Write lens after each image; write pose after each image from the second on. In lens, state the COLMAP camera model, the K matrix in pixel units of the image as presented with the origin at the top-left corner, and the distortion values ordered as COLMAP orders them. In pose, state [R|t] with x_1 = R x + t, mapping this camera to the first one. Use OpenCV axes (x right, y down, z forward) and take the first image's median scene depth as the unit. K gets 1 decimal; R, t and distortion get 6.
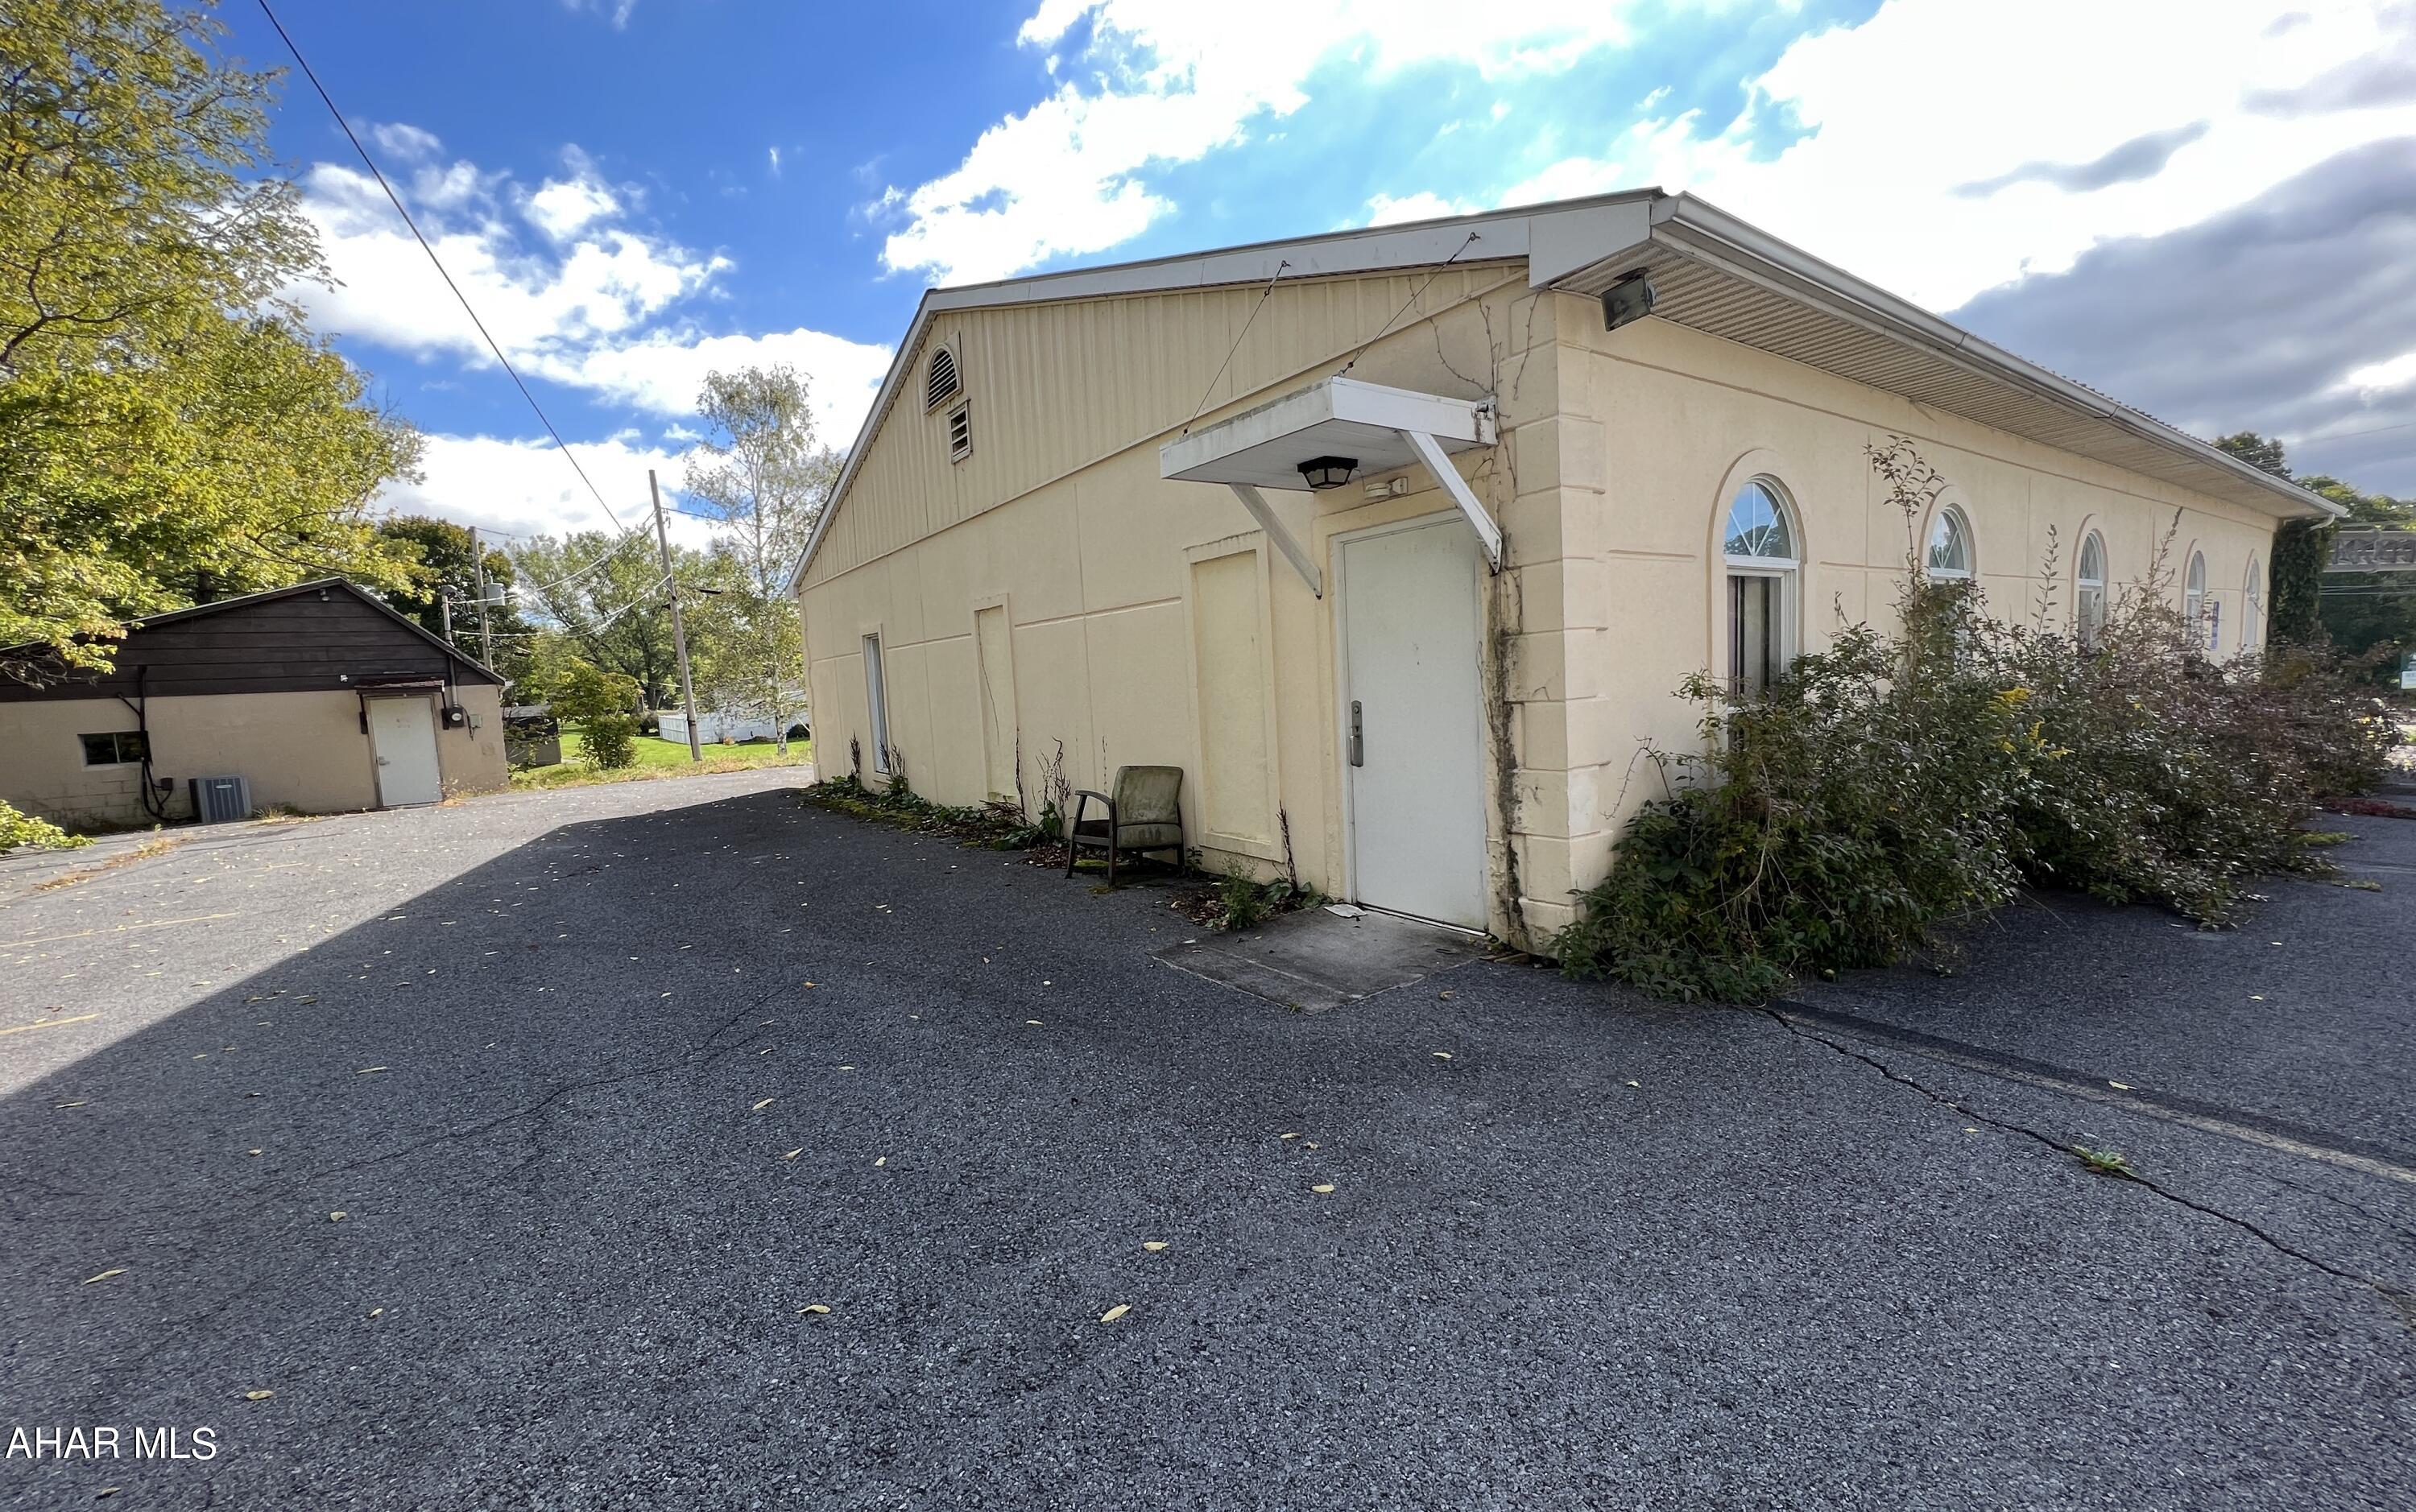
lens RADIAL K [[969.9, 0, 1202.6], [0, 969.9, 768.5], [0, 0, 1]] dist [0.000162, 0.000617]
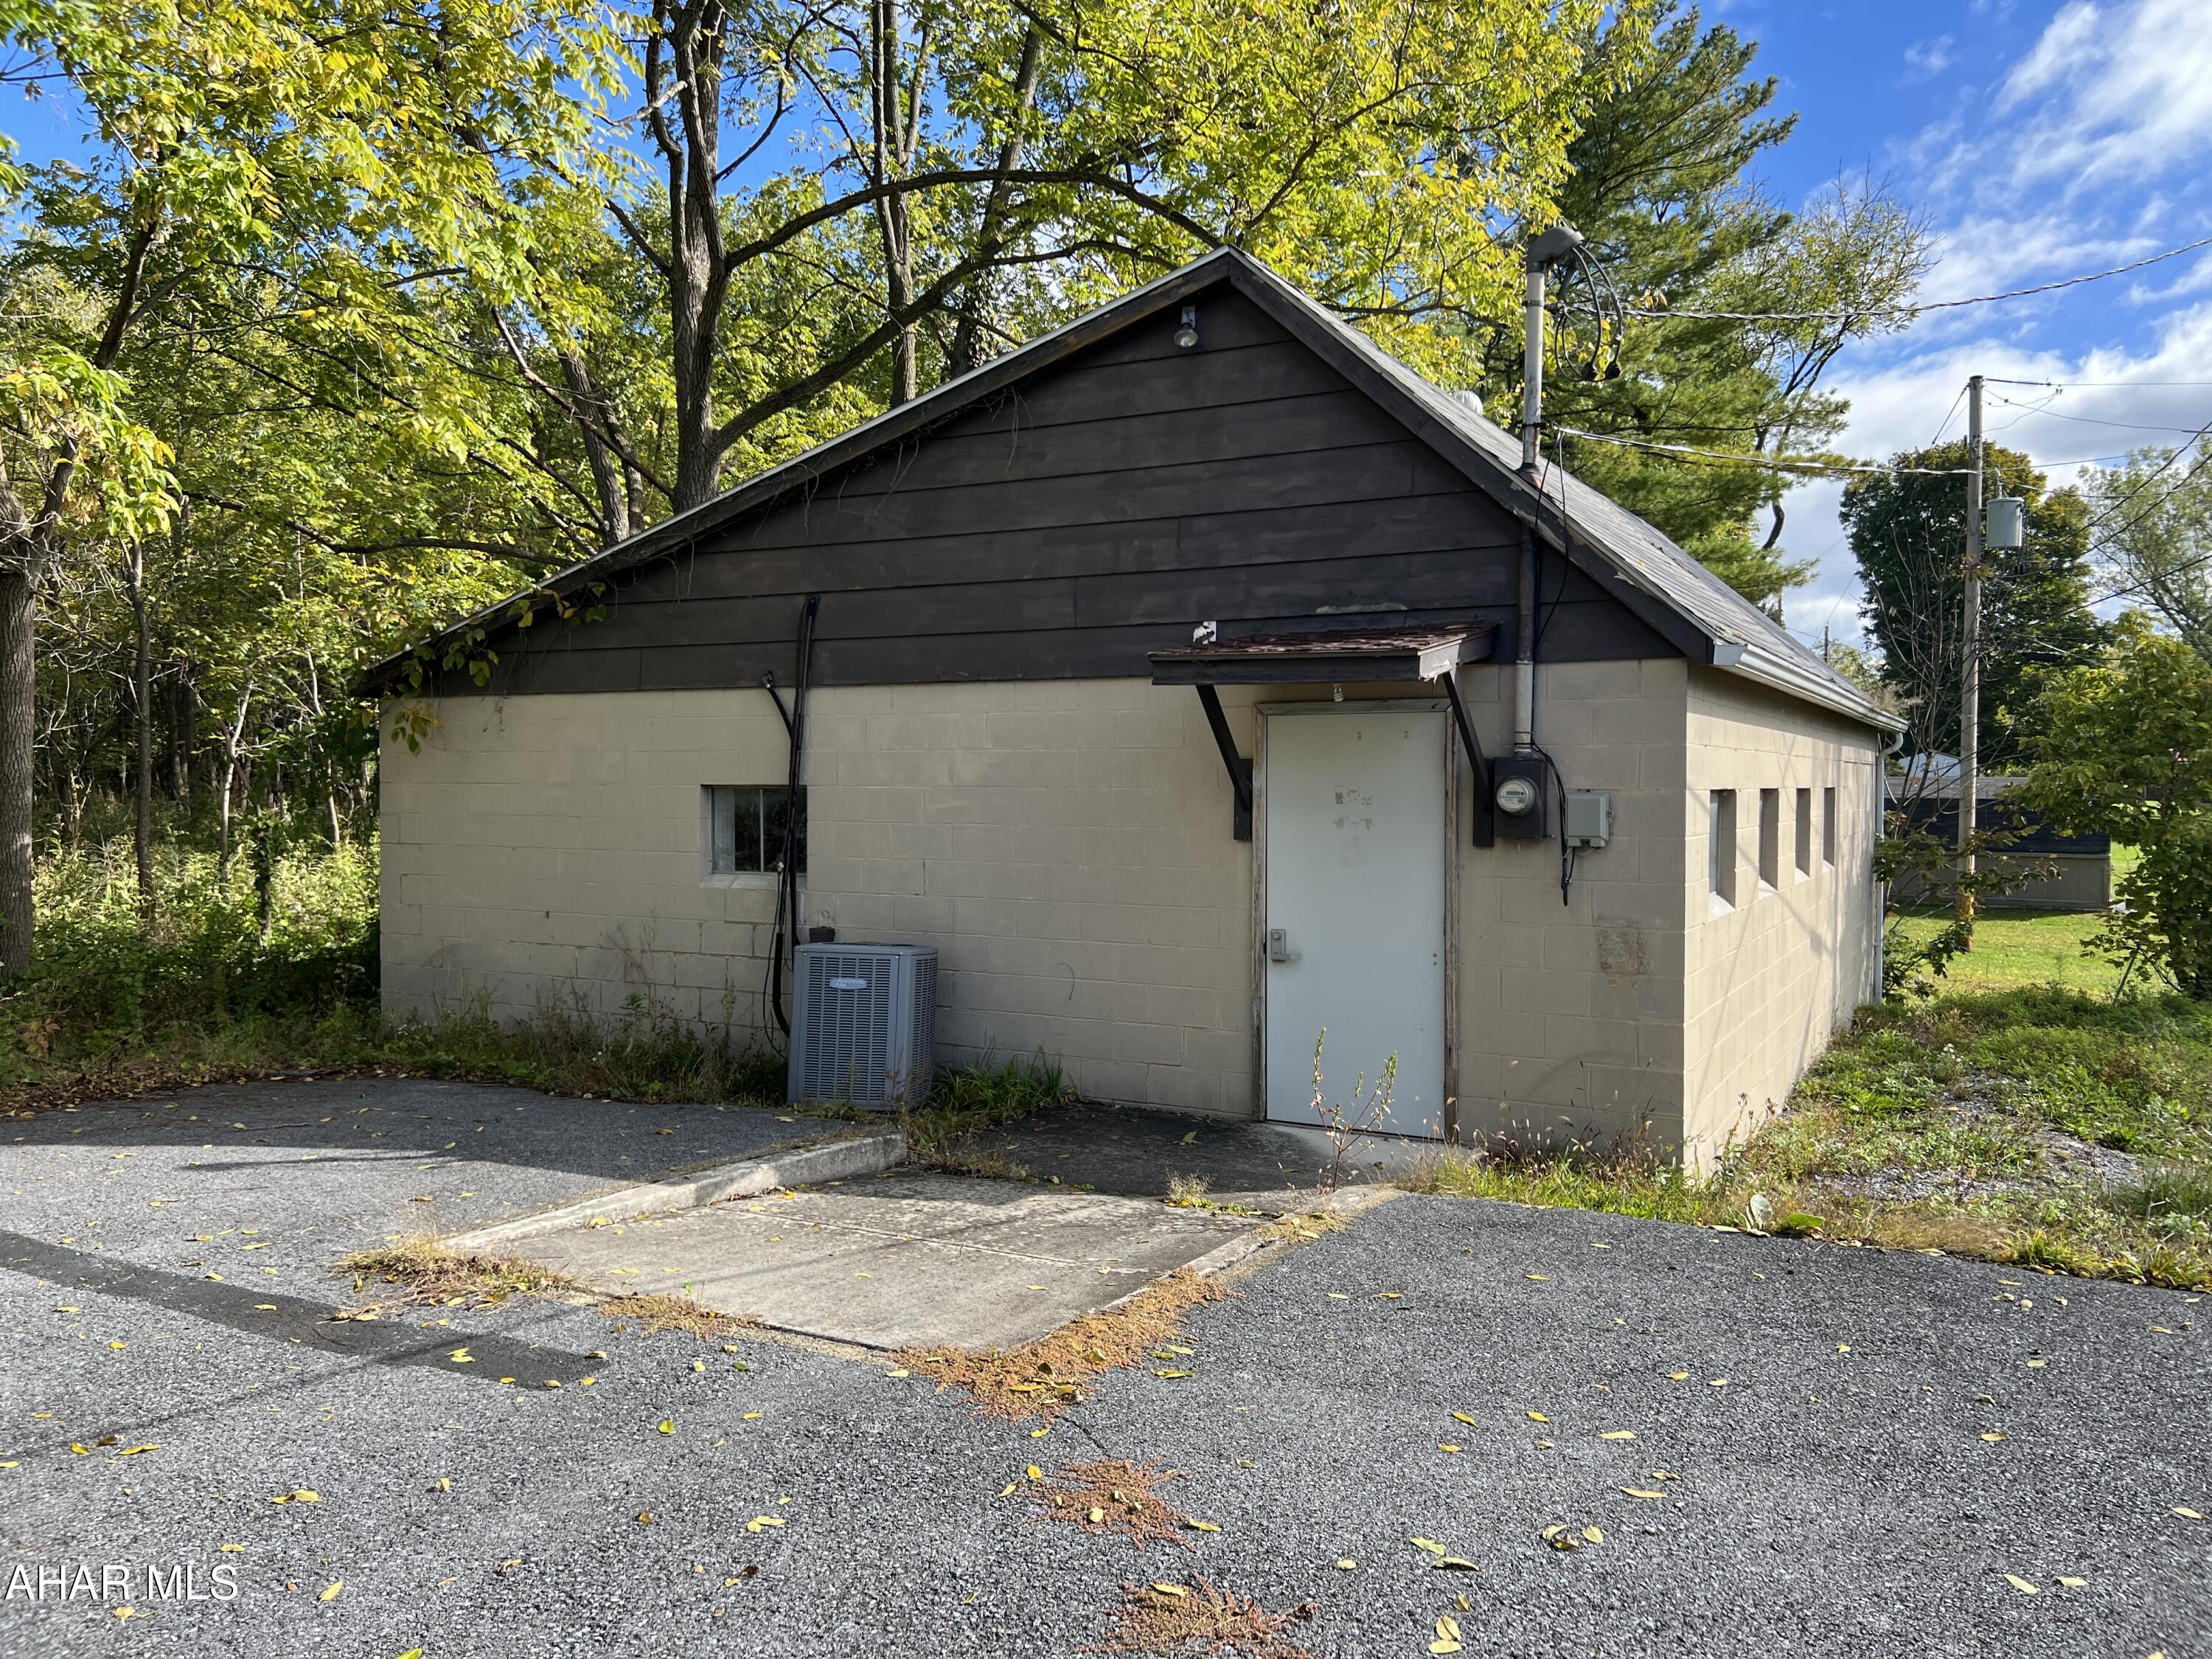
lens RADIAL K [[1673.5, 0, 1106.0], [0, 1673.5, 829.5], [0, 0, 1]] dist [0.062290, 0.000500]
pose [[0.421838, 0.077720, -0.903334, -0.520209], [-0.110267, 0.993321, 0.033969, -0.056535], [0.899941, 0.085279, 0.427591, 0.865130]]
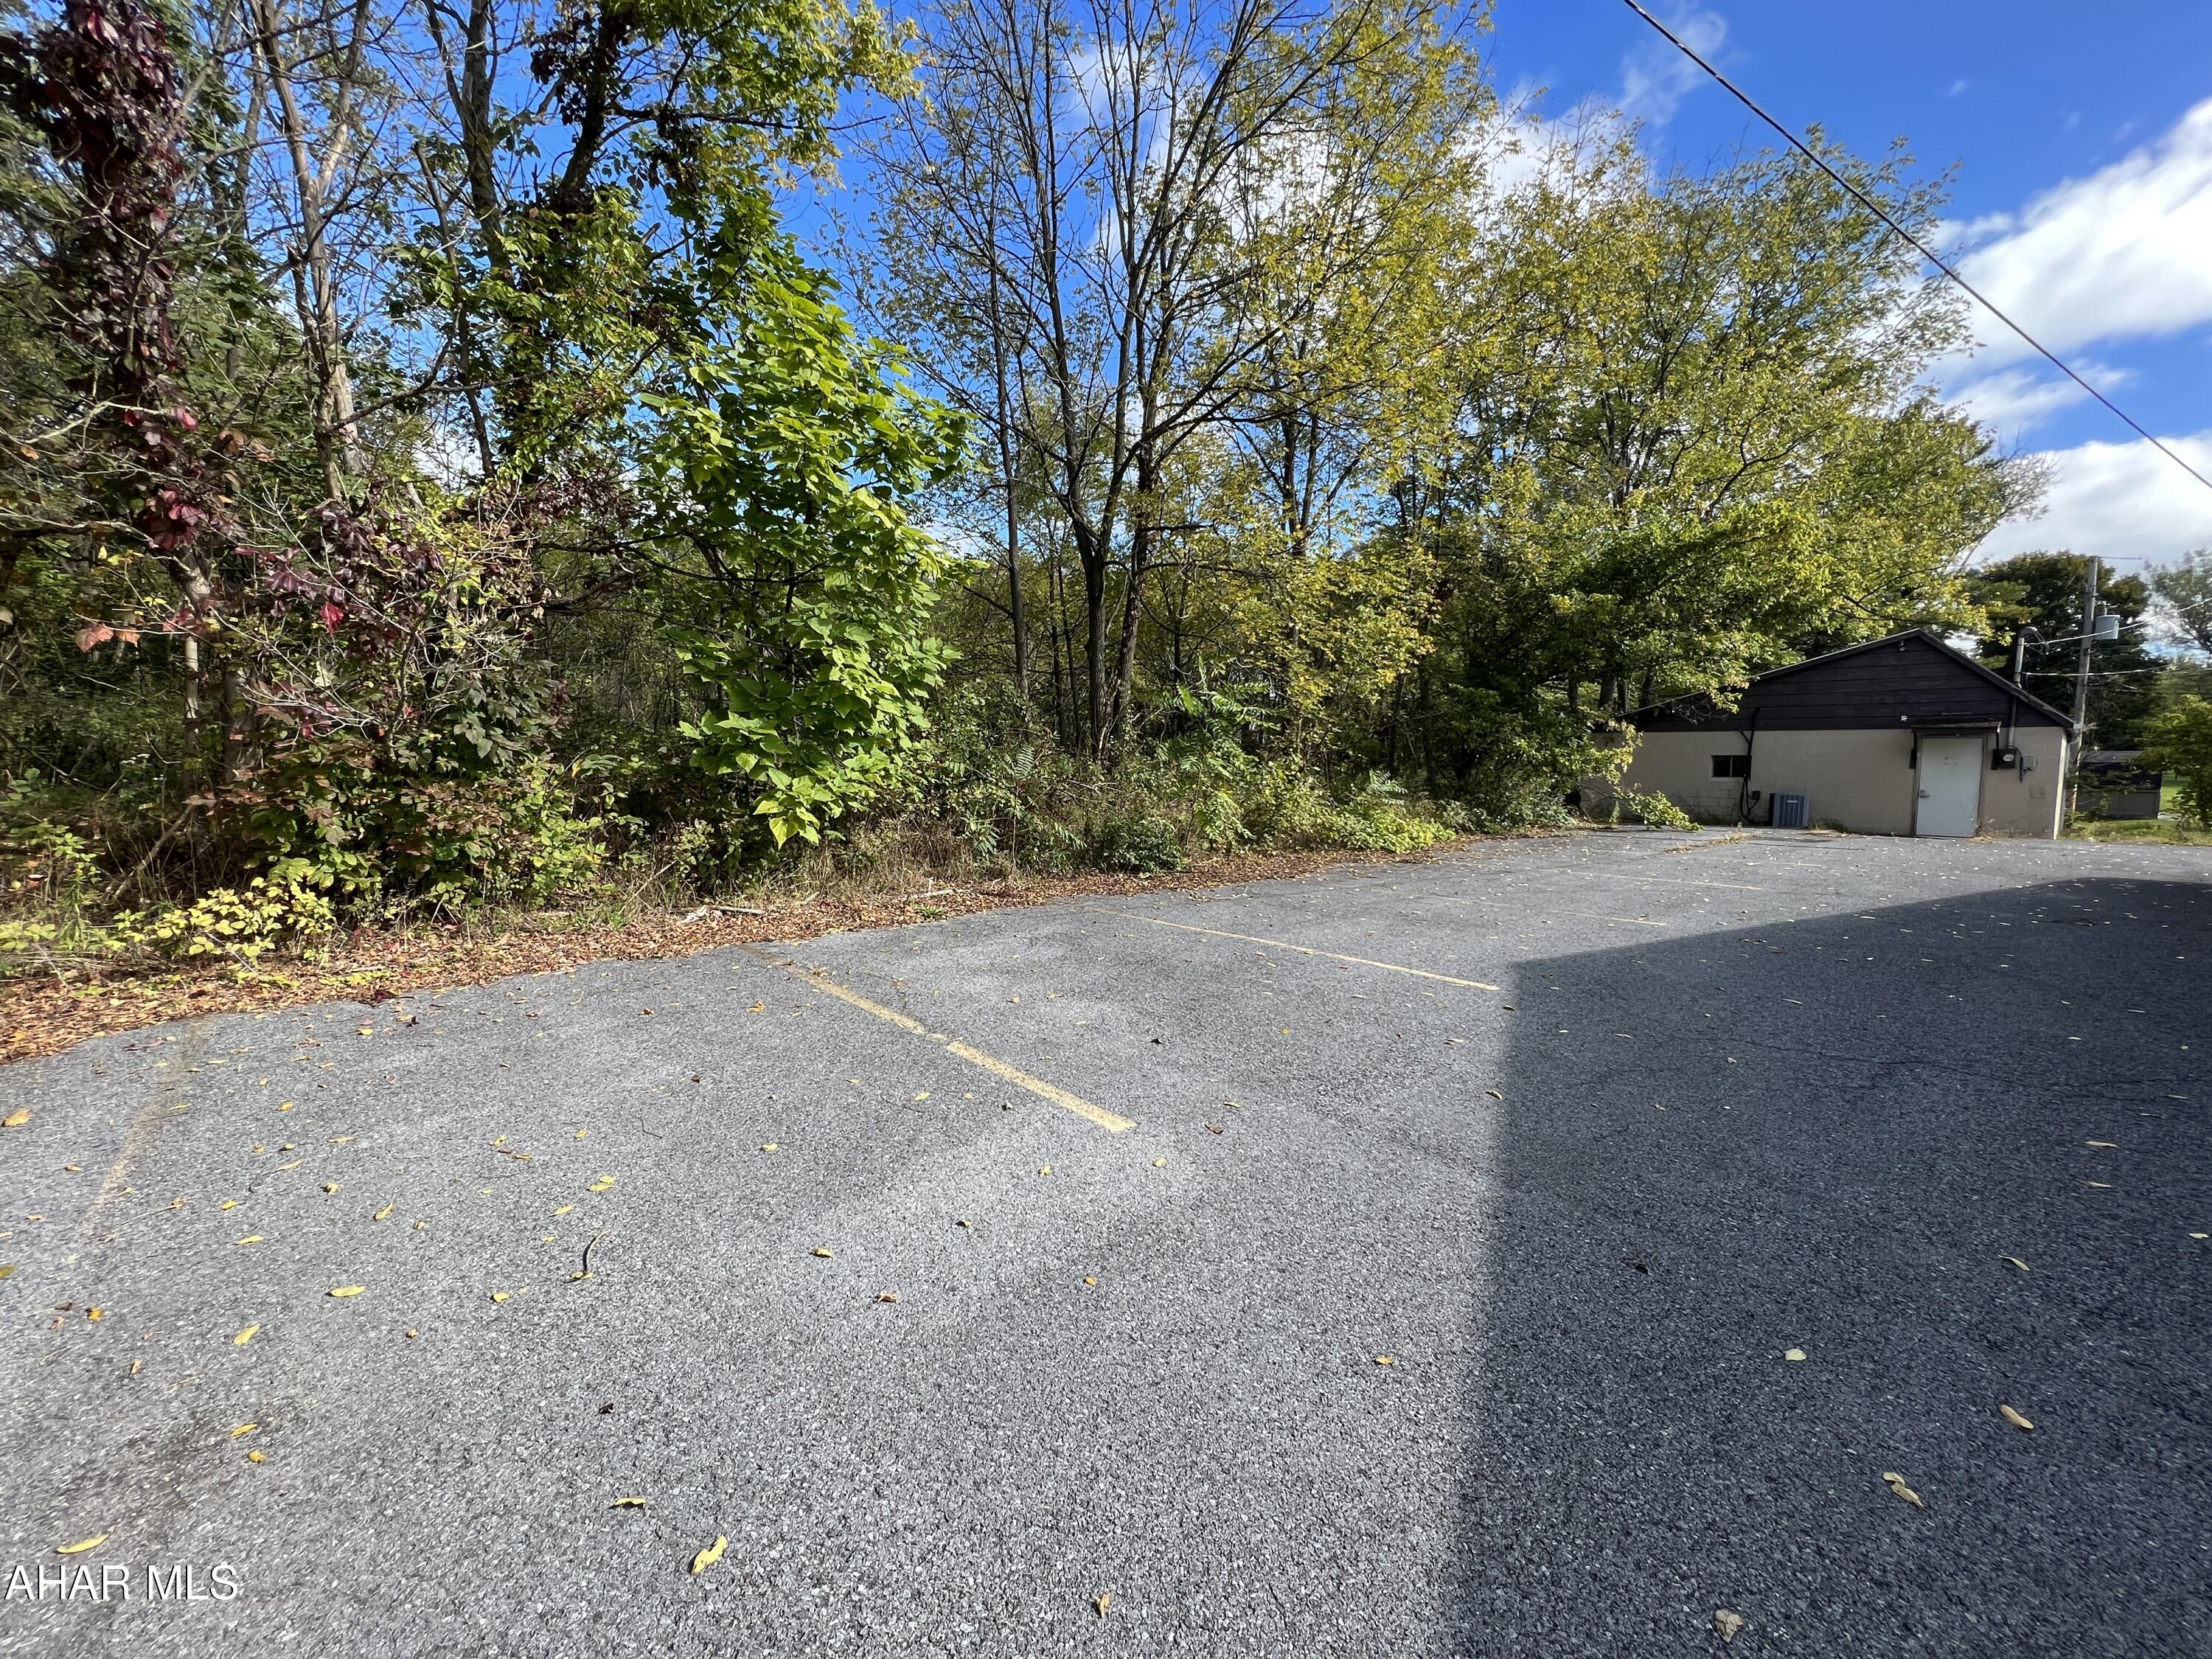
lens RADIAL K [[881.4, 0, 1106.0], [0, 881.4, 829.5], [0, 0, 1]] dist [0.001351, 0.000410]
pose [[0.102299, 0.137129, -0.985257, 0.061038], [-0.103544, 0.986540, 0.126557, 0.001424], [0.989350, 0.089071, 0.115120, -0.035102]]
